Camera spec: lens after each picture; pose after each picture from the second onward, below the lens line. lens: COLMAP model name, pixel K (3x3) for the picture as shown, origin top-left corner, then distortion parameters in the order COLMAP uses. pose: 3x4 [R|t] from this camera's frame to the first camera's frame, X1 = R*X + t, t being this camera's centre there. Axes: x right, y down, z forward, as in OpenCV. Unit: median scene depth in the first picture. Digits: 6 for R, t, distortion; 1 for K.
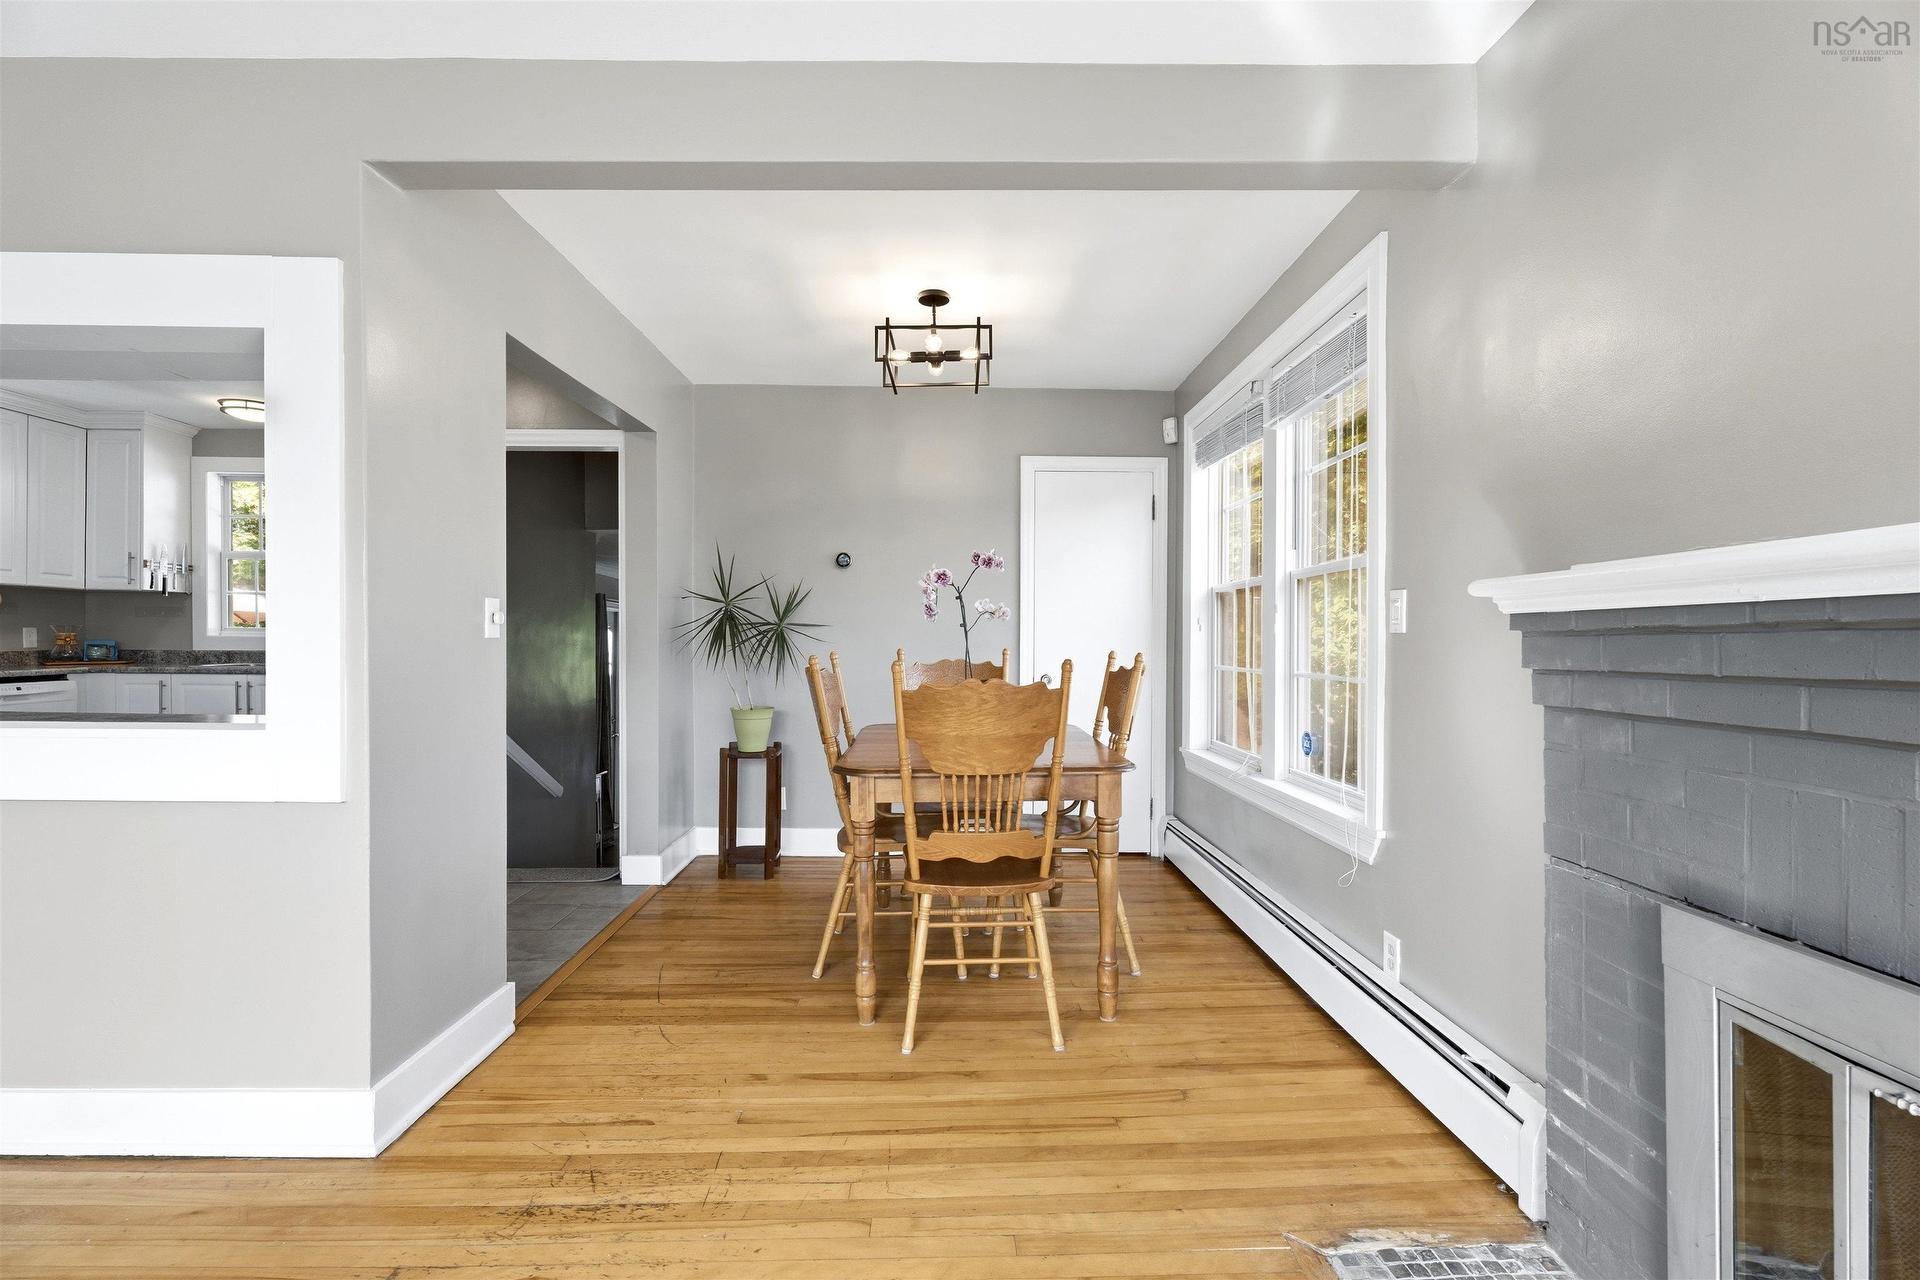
lens RADIAL K [[854.3, 0, 963.1], [0, 854.3, 652.7], [0, 0, 1]] dist [-0.000198, 0.000163]
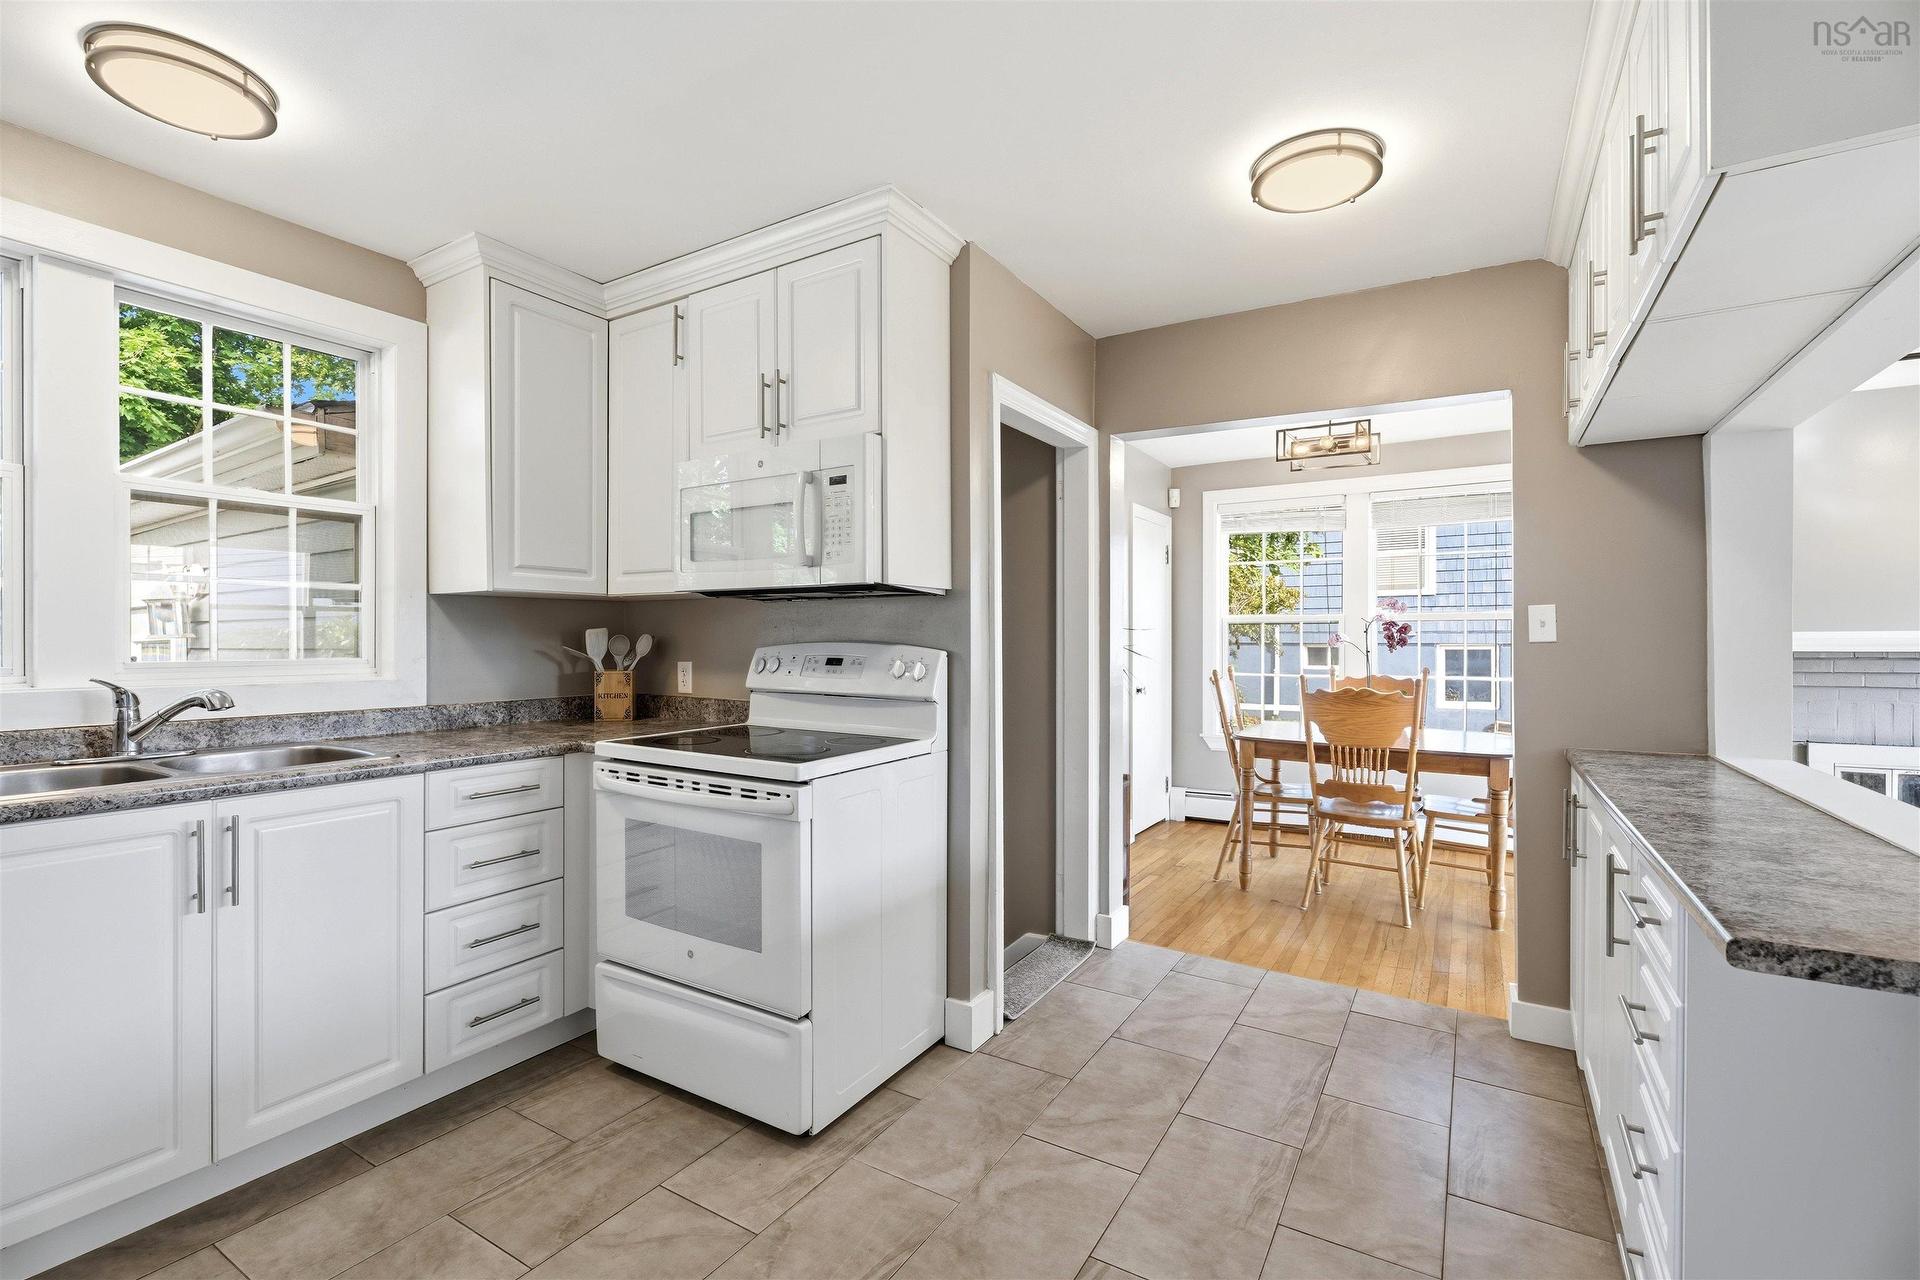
lens RADIAL K [[854.3, 0, 960.2], [0, 854.3, 644.6], [0, 0, 1]] dist [-0.000198, 0.000163]
pose [[0.538622, -0.011224, 0.842473, -1.437663], [0.015981, 0.999867, 0.003104, -0.055895], [-0.842396, 0.011792, 0.538730, 0.776621]]
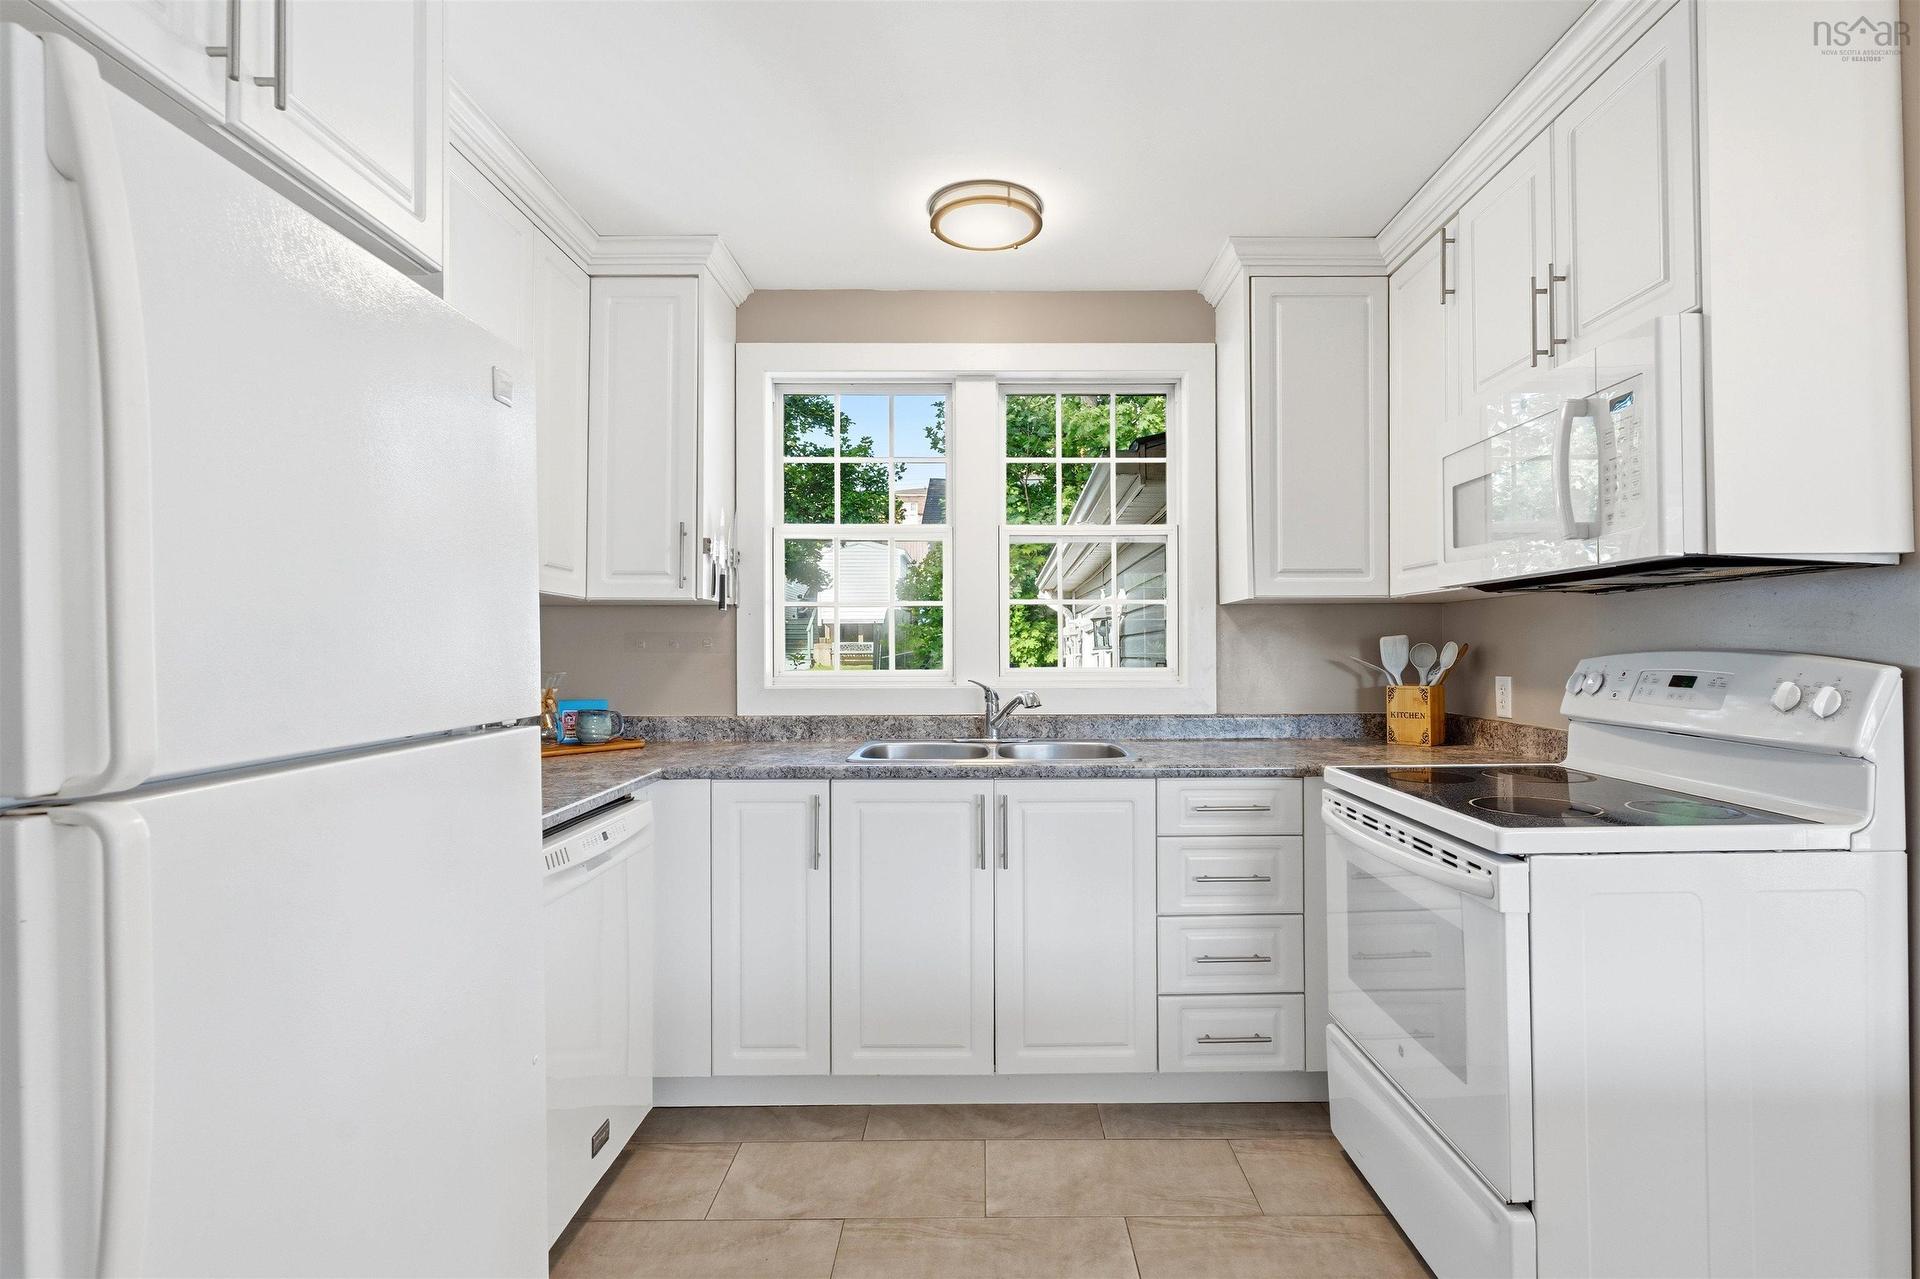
lens RADIAL K [[913.9, 0, 990.5], [0, 913.9, 640.9], [0, 0, 1]] dist [0.002185, 0.000699]
pose [[0.999803, -0.010891, -0.016605, -1.225478], [0.010449, 0.999595, -0.026457, -0.053364], [0.016886, 0.026279, 0.999512, 0.747174]]
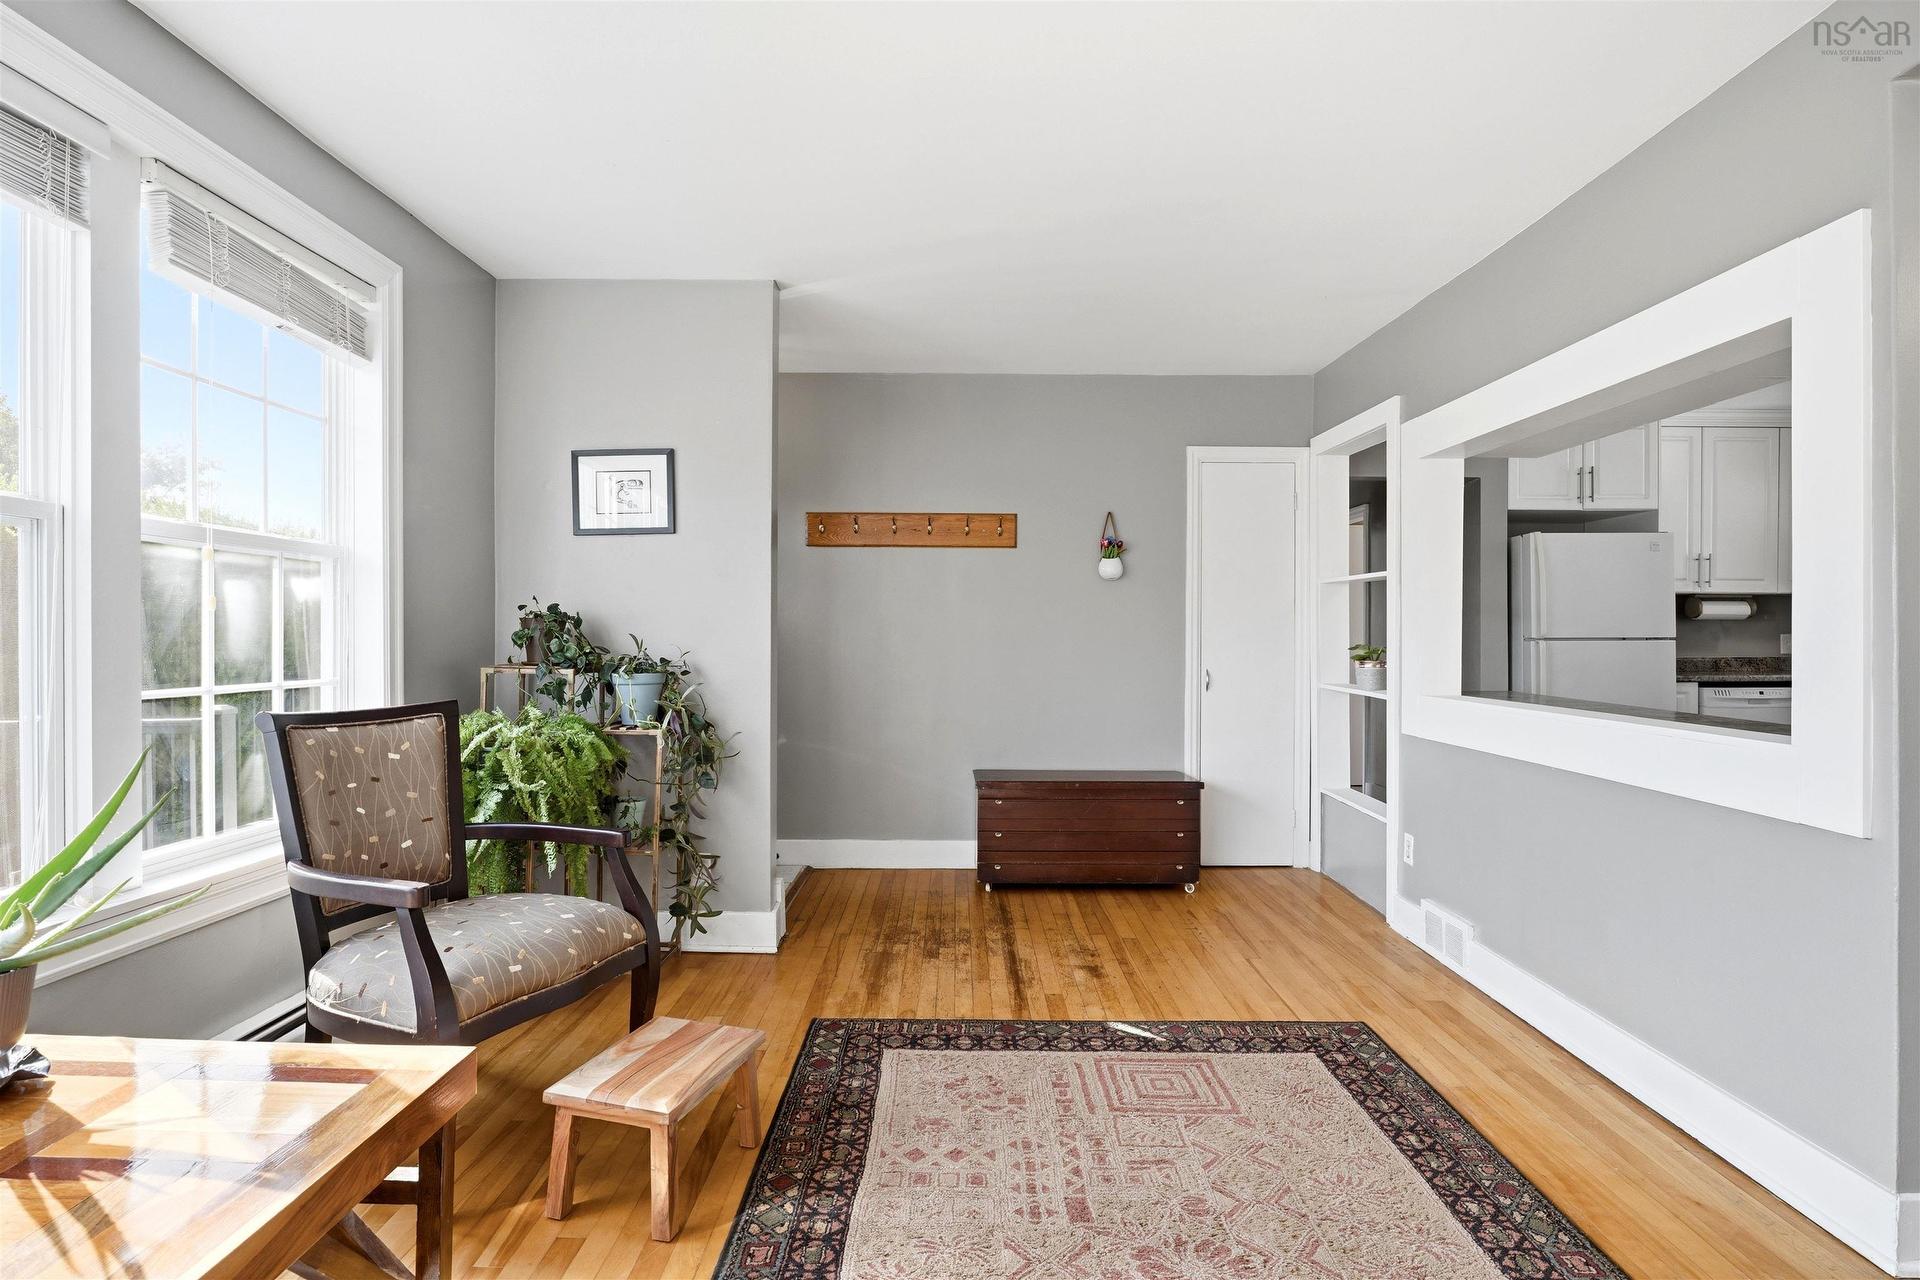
lens RADIAL K [[991.2, 0, 954.0], [0, 991.2, 635.2], [0, 0, 1]] dist [-0.011855, 0.002108]
pose [[-0.027797, -0.007590, -0.999585, 0.164900], [-0.018140, 0.999810, -0.007087, -0.002960], [0.999449, 0.017935, -0.027929, 0.064087]]
